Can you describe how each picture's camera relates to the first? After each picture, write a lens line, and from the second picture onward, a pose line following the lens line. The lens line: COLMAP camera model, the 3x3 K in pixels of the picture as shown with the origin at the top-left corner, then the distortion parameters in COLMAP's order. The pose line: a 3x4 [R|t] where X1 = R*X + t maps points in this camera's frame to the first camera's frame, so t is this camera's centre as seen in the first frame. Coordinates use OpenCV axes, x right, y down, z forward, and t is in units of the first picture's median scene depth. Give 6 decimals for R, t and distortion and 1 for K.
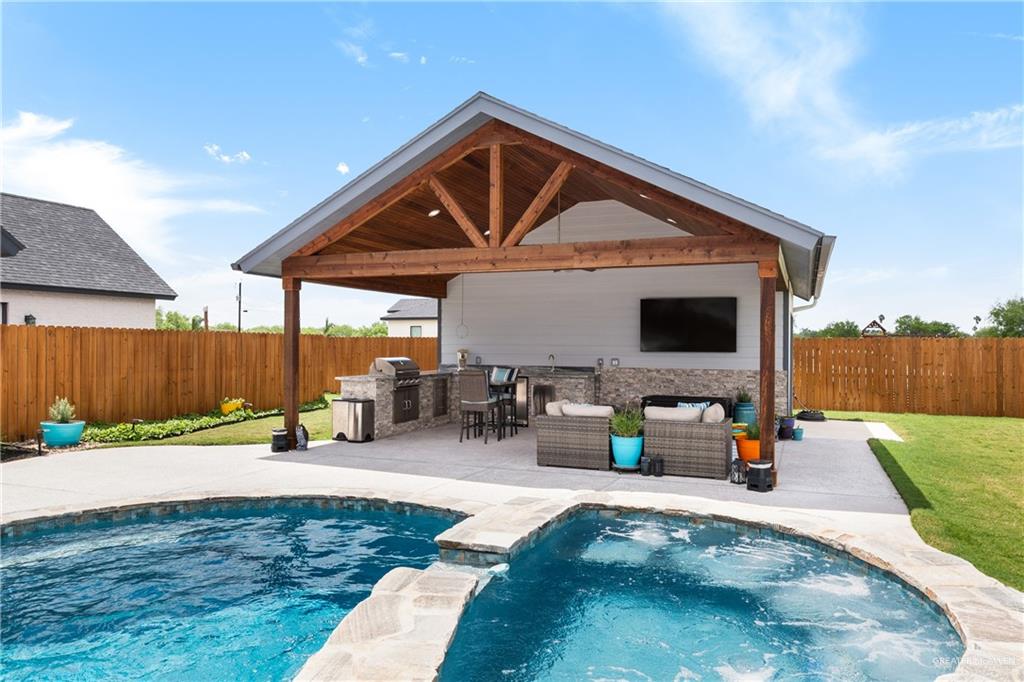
lens RADIAL K [[712.5, 0, 517.4], [0, 712.5, 342.7], [0, 0, 1]] dist [0.011092, -0.000886]
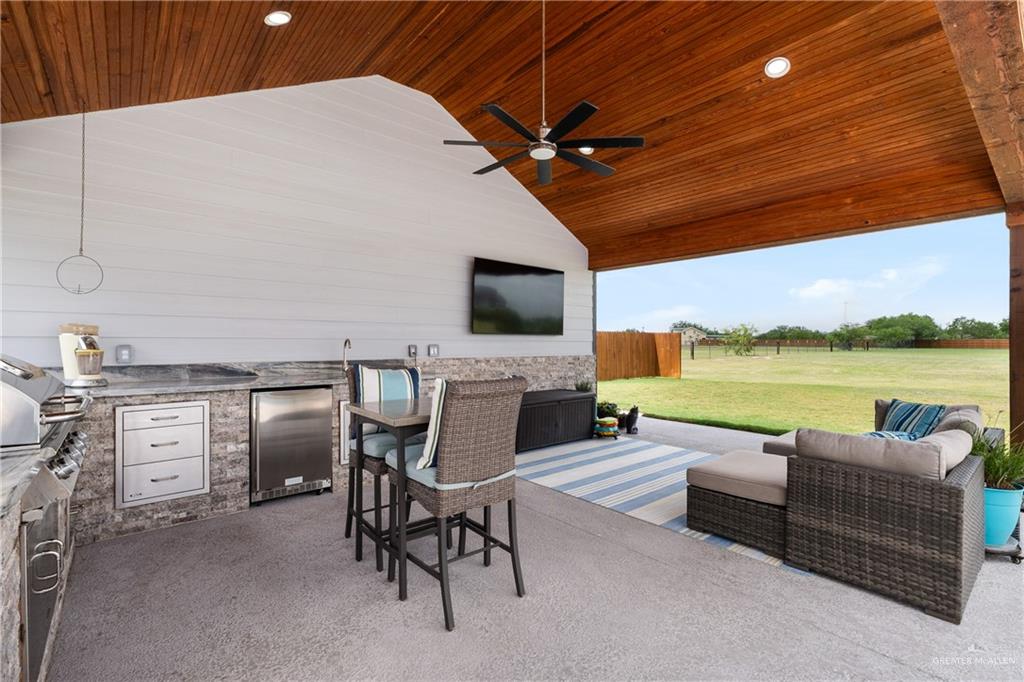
lens RADIAL K [[470.6, 0, 514.7], [0, 470.6, 342.9], [0, 0, 1]] dist [-0.001809, -0.000349]
pose [[0.453007, -0.003123, 0.891502, -0.216286], [0.001353, 0.999995, 0.002816, 0.020716], [-0.891506, -0.000070, 0.453009, 0.789846]]
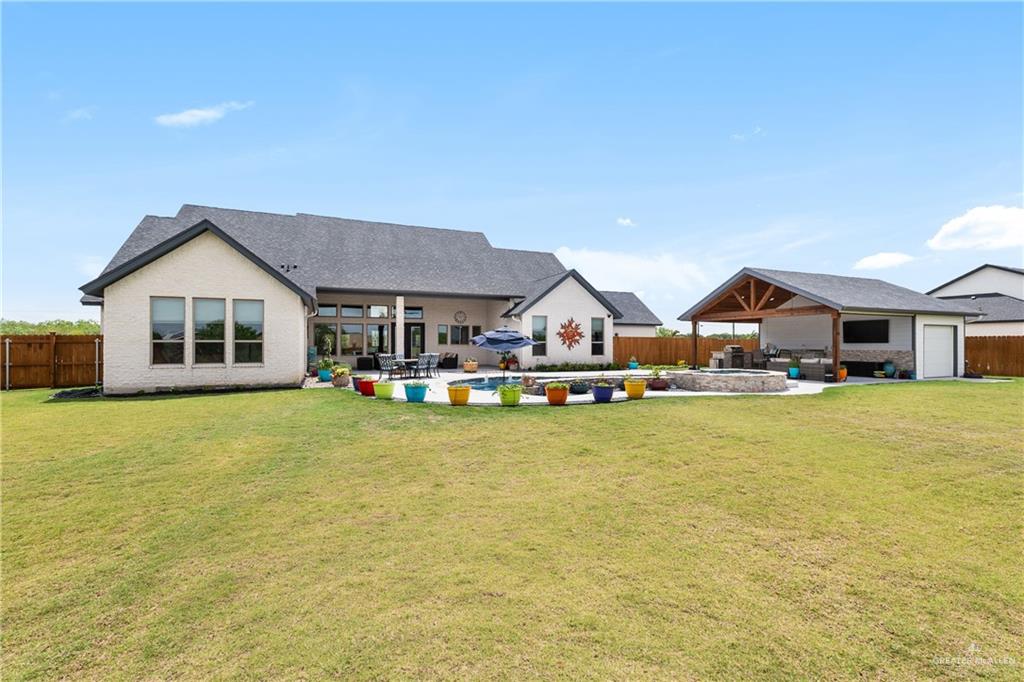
lens RADIAL K [[446.3, 0, 515.4], [0, 446.3, 342.3], [0, 0, 1]] dist [0.001190, 0.000184]
pose [[0.719198, -0.008437, -0.694754, 0.441697], [0.004684, 0.999962, -0.007295, 0.016331], [0.694789, 0.001992, 0.719210, -0.903314]]
